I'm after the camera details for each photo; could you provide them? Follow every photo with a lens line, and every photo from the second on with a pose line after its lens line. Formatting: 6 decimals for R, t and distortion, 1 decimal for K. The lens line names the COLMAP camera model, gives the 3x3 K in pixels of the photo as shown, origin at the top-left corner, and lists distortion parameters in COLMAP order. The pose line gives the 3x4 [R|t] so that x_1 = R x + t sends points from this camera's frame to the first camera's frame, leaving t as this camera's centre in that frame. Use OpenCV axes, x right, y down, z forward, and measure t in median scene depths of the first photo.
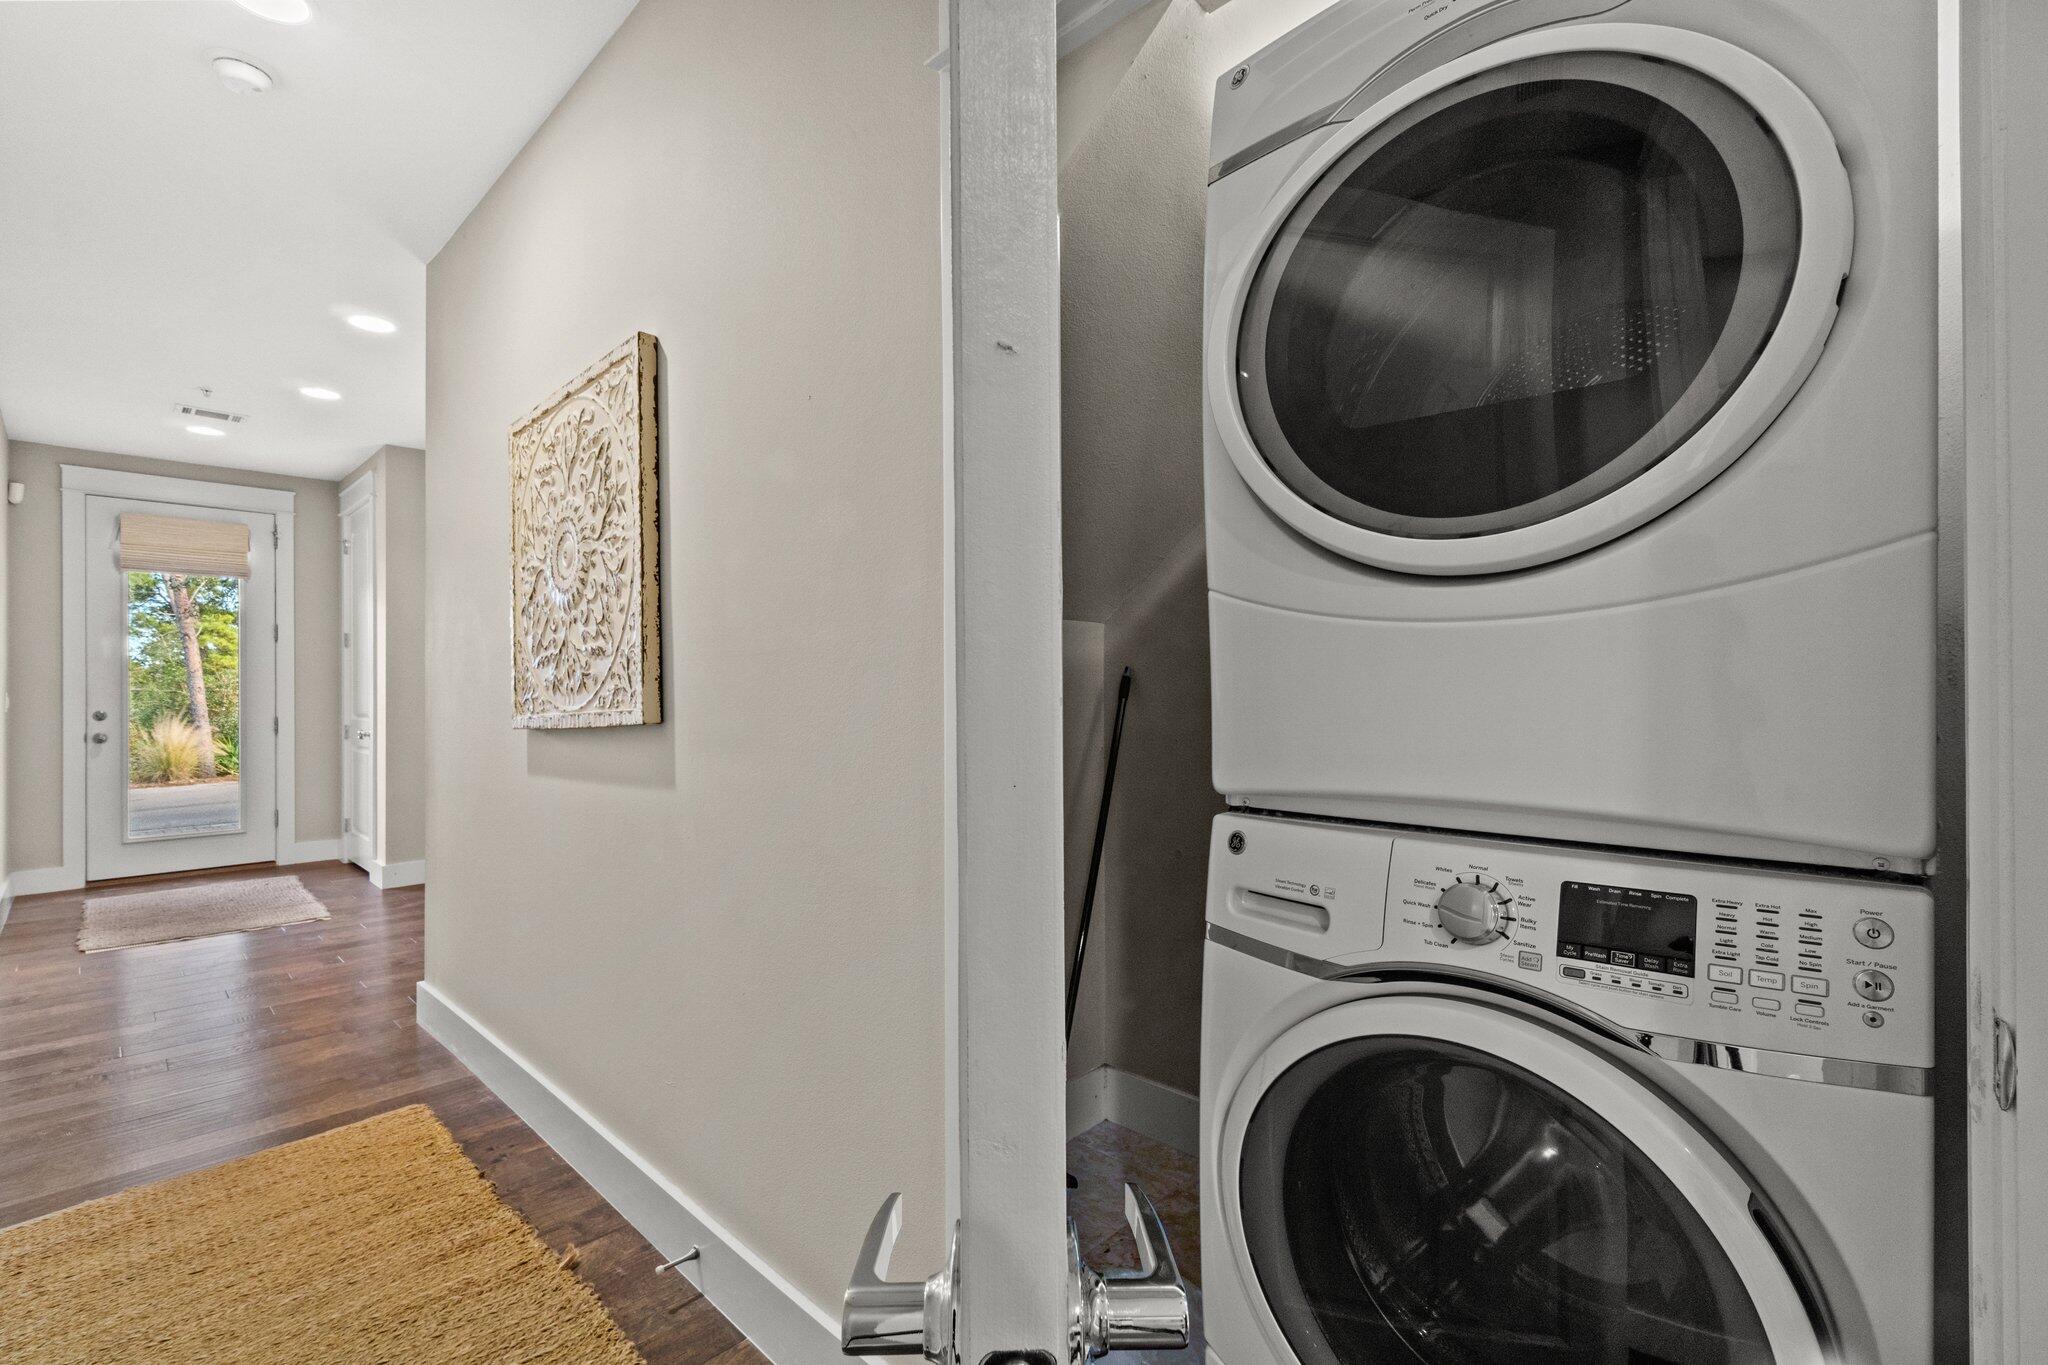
lens RADIAL K [[889.1, 0, 1018.5], [0, 889.1, 689.4], [0, 0, 1]] dist [0.010557, -0.000871]
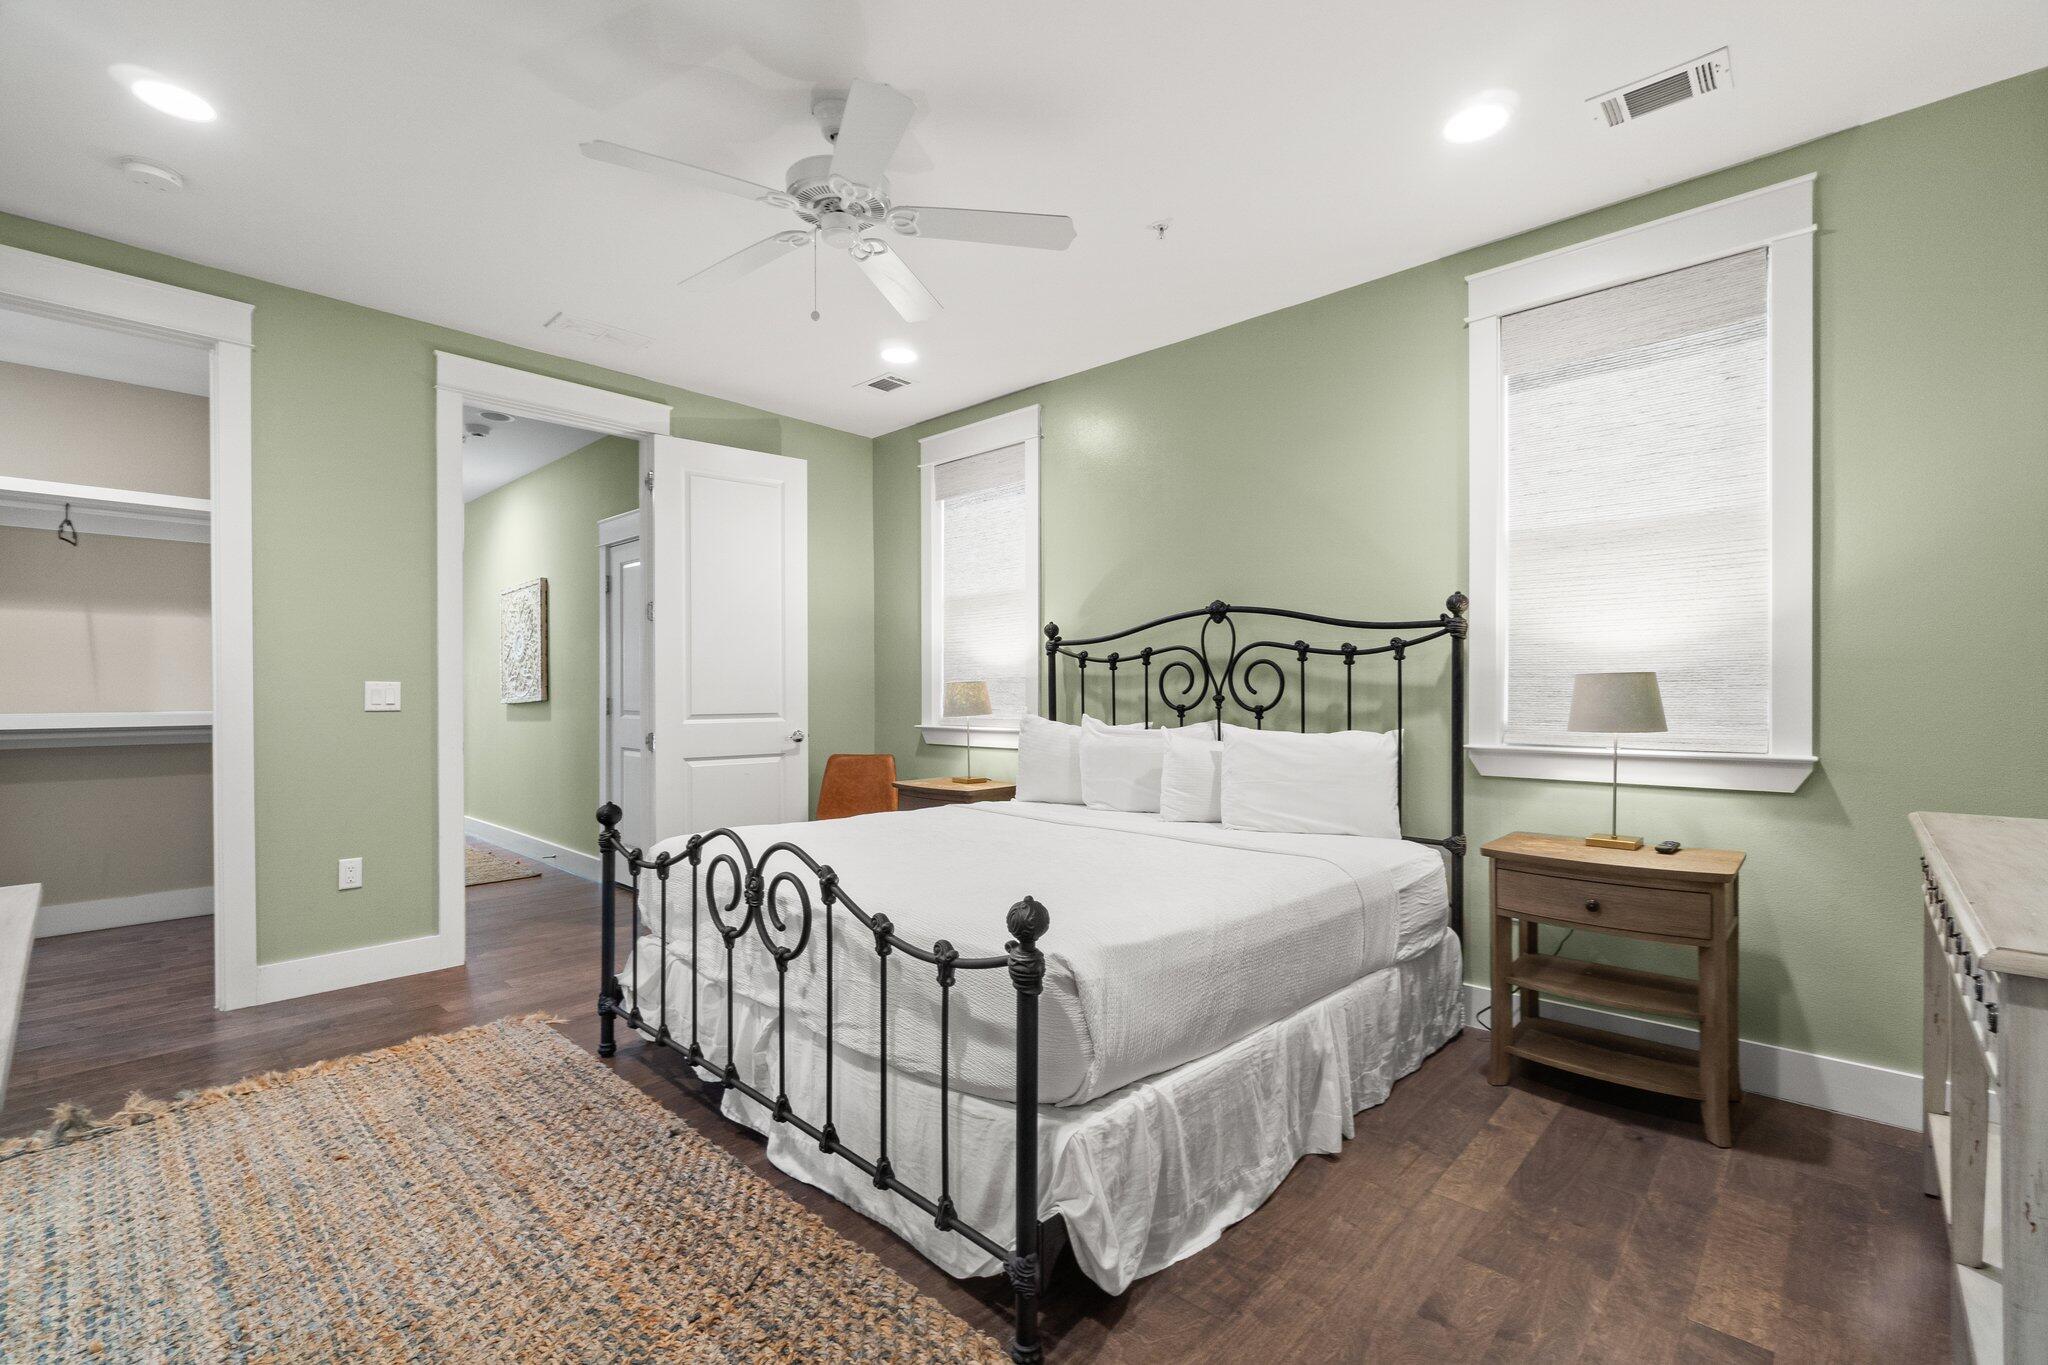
lens RADIAL K [[889.1, 0, 1029.4], [0, 889.1, 693.7], [0, 0, 1]] dist [0.010557, -0.000871]
pose [[0.999961, 0.006716, 0.005662, 1.260555], [-0.006763, 0.999942, 0.008370, -0.023626], [-0.005606, -0.008408, 0.999949, -2.123123]]
